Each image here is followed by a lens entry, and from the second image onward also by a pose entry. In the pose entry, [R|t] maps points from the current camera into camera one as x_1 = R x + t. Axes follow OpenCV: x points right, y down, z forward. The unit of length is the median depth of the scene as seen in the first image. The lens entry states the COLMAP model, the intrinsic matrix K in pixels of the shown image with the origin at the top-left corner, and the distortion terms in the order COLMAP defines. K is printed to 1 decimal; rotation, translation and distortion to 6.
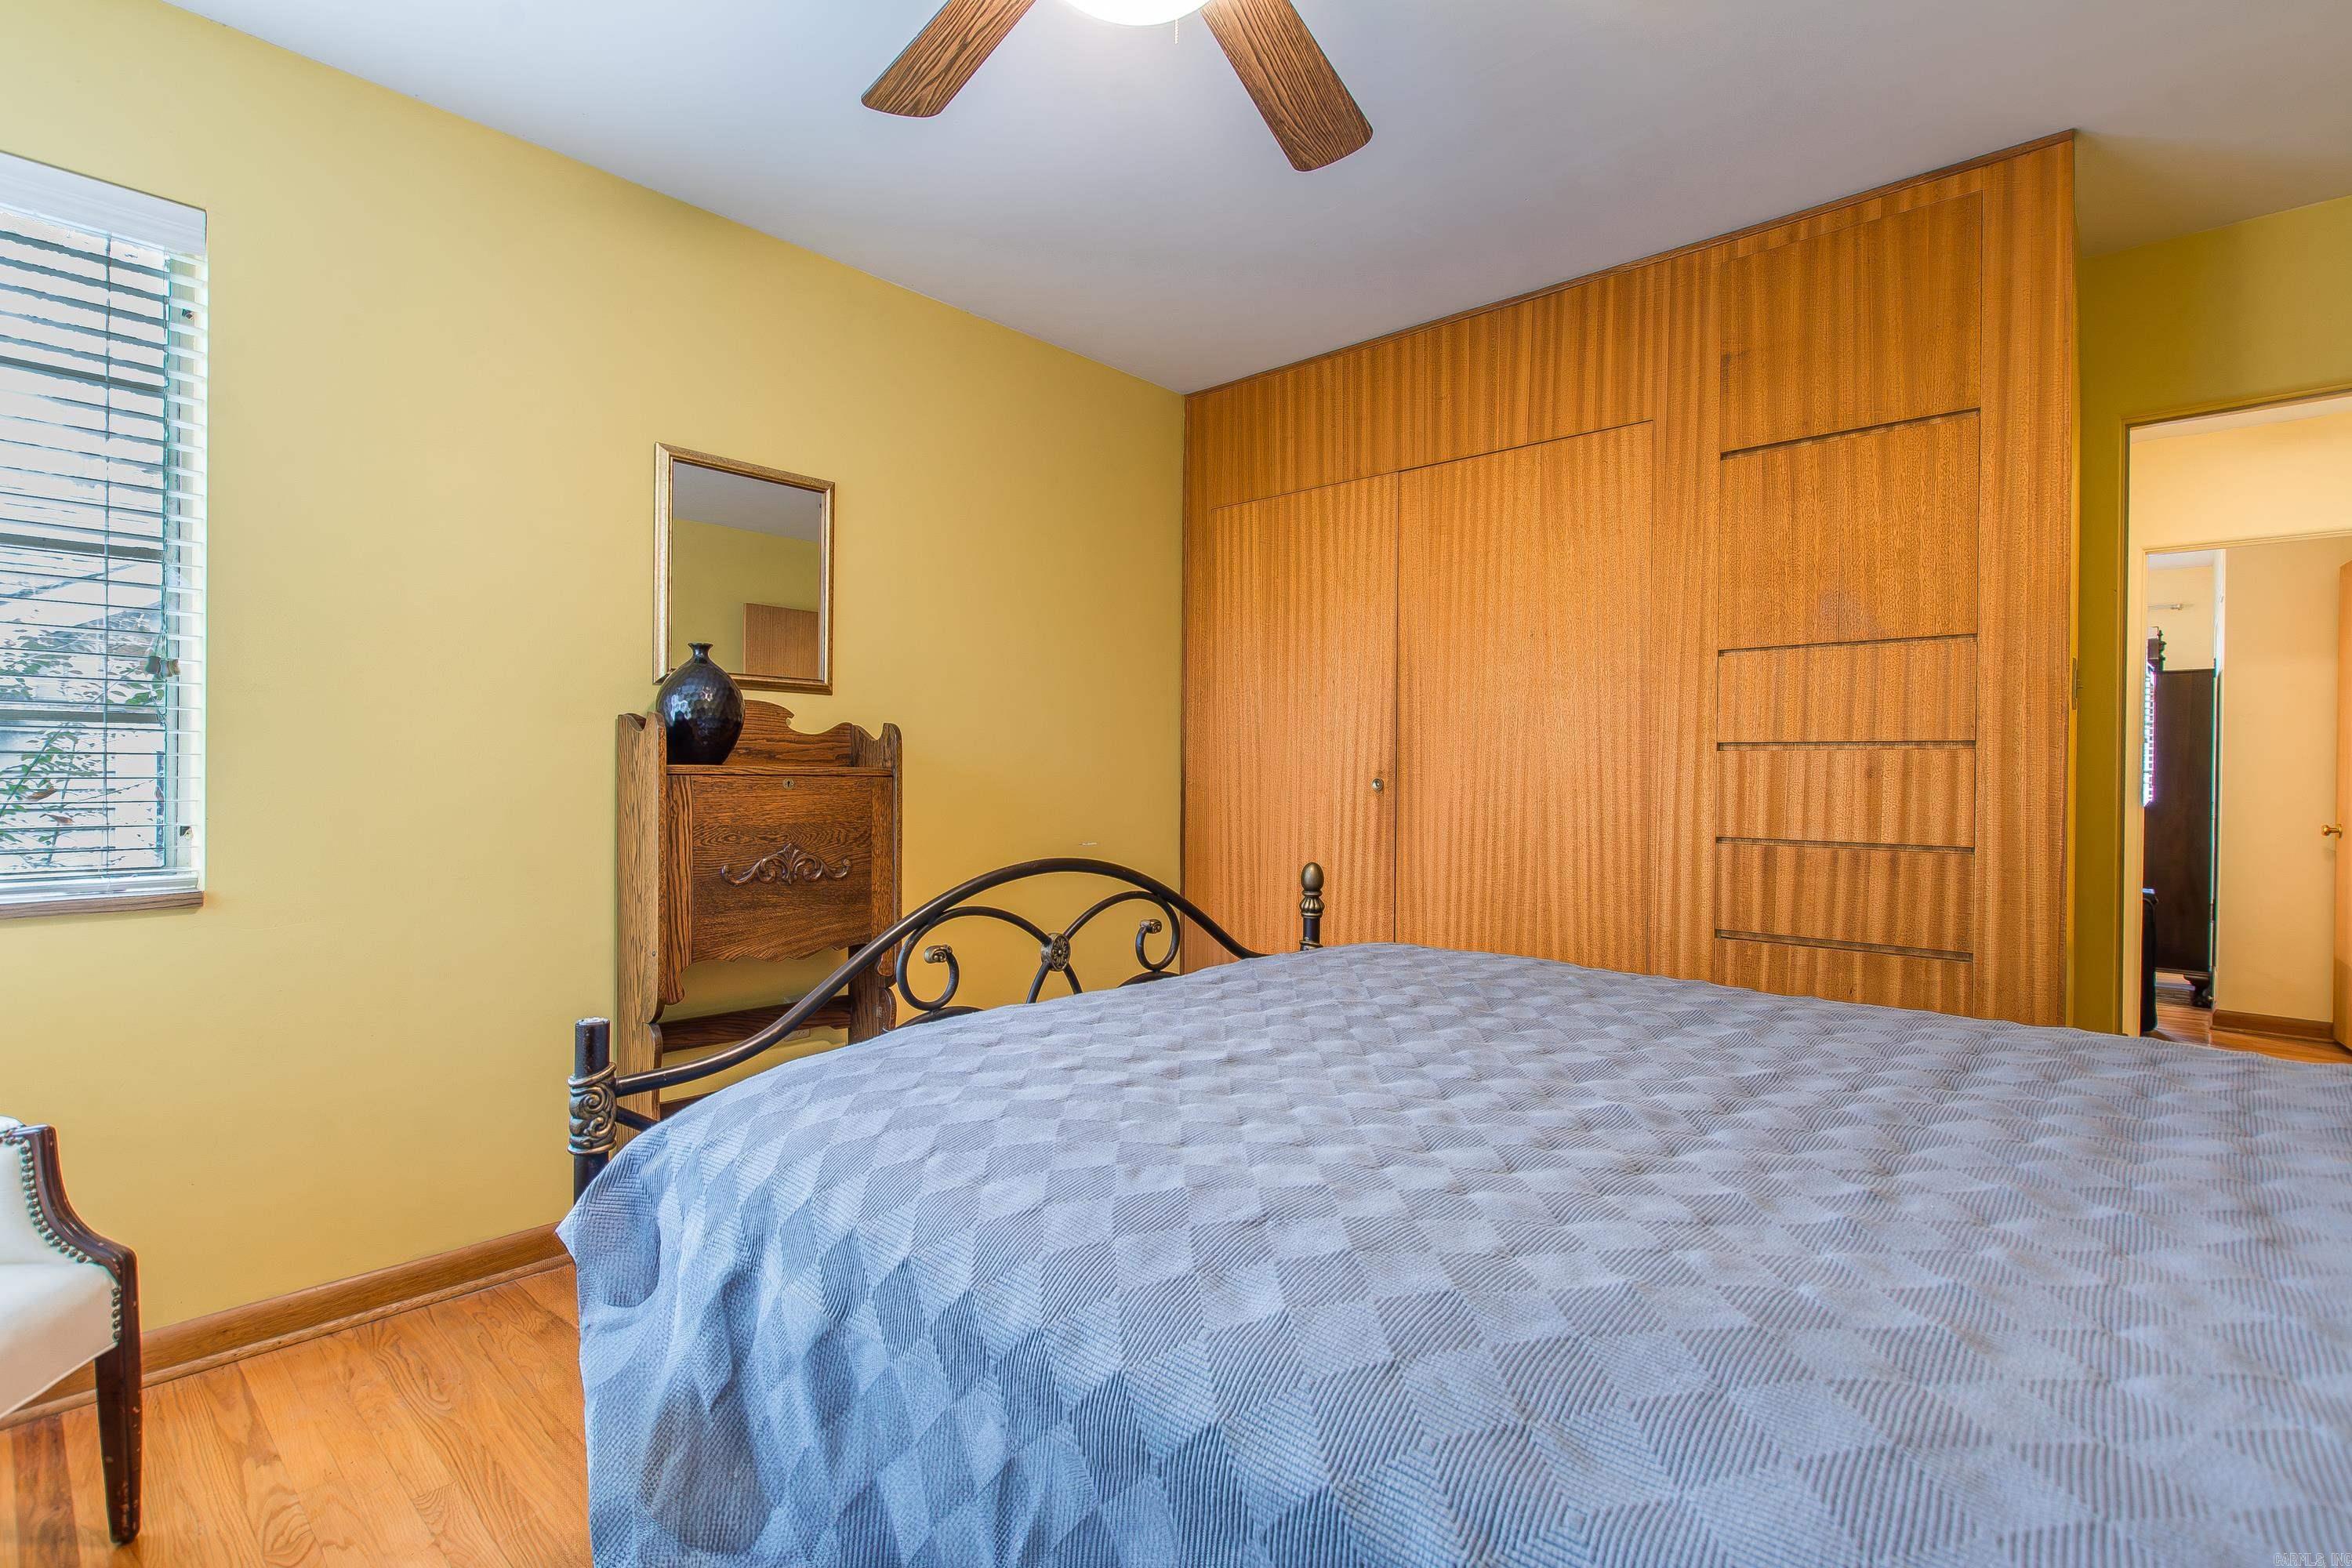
lens RADIAL K [[1093.9, 0, 1176.0], [0, 1093.9, 784.0], [0, 0, 1]] dist [-0.000802, -0.000097]
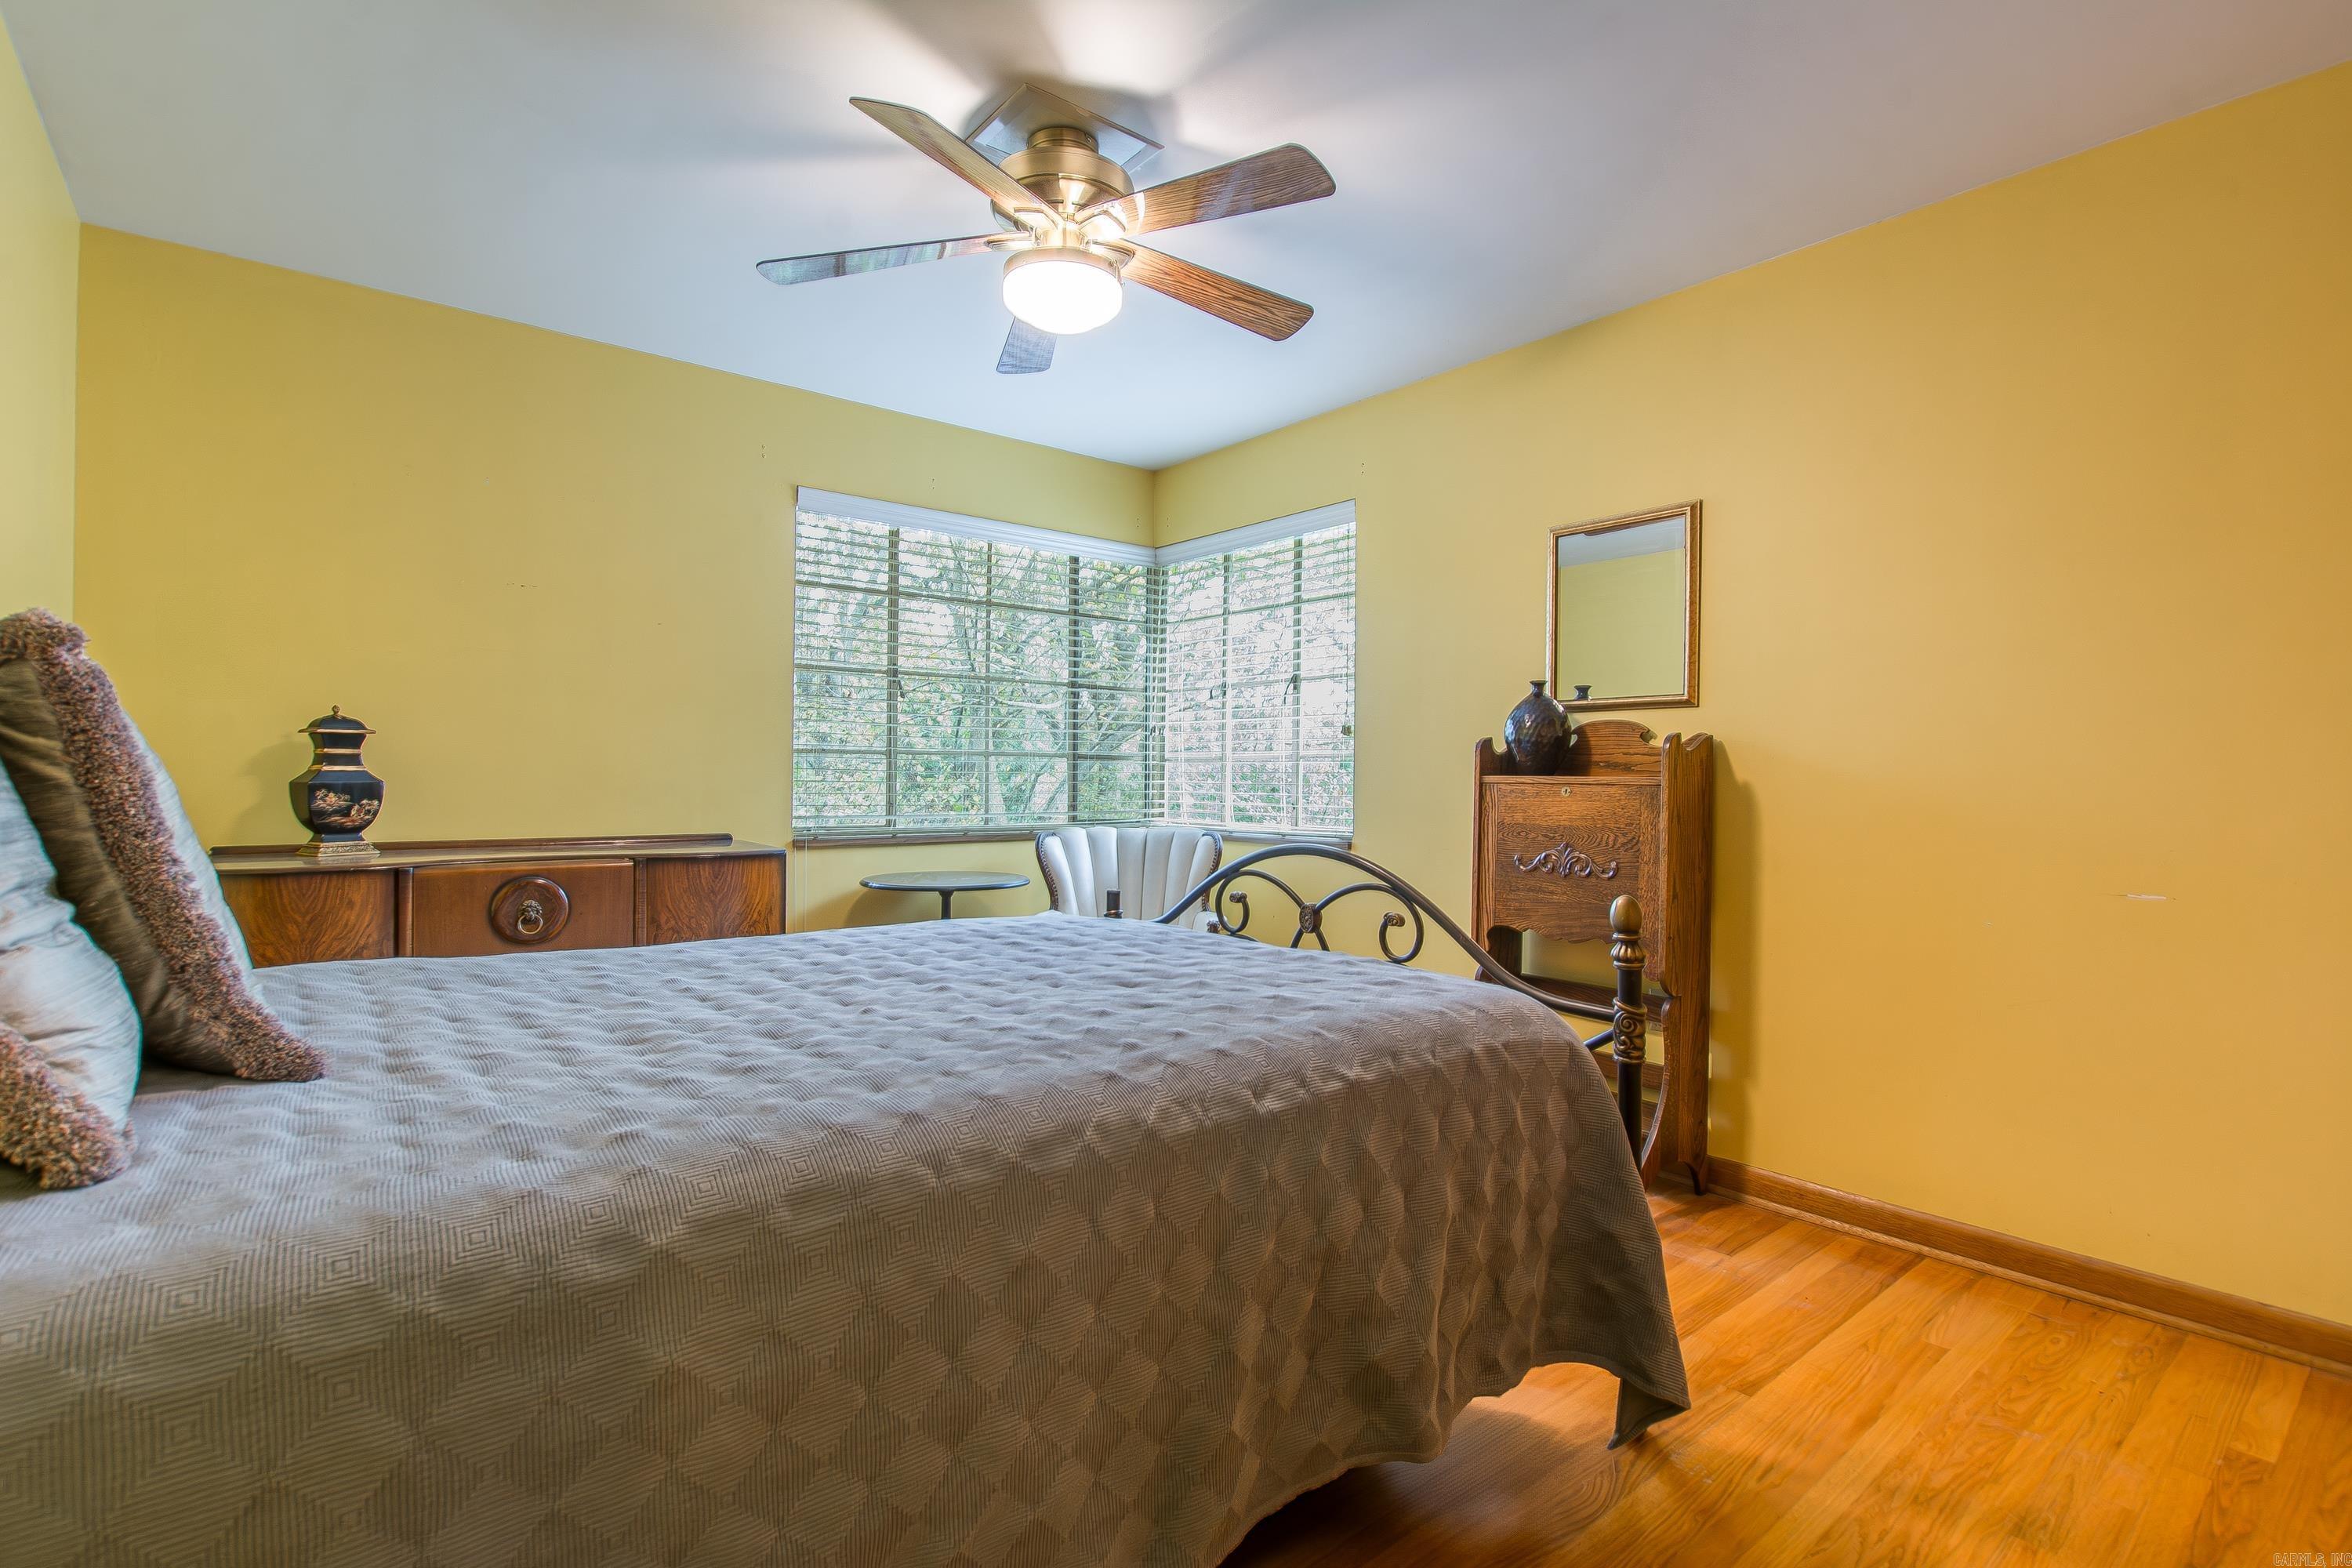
lens RADIAL K [[1093.9, 0, 1176.0], [0, 1093.9, 784.0], [0, 0, 1]] dist [-0.000802, -0.000097]
pose [[-0.150887, -0.006952, -0.988527, 1.073428], [-0.018516, 0.999820, -0.004205, 0.005428], [0.988378, 0.017669, -0.150989, 0.945716]]
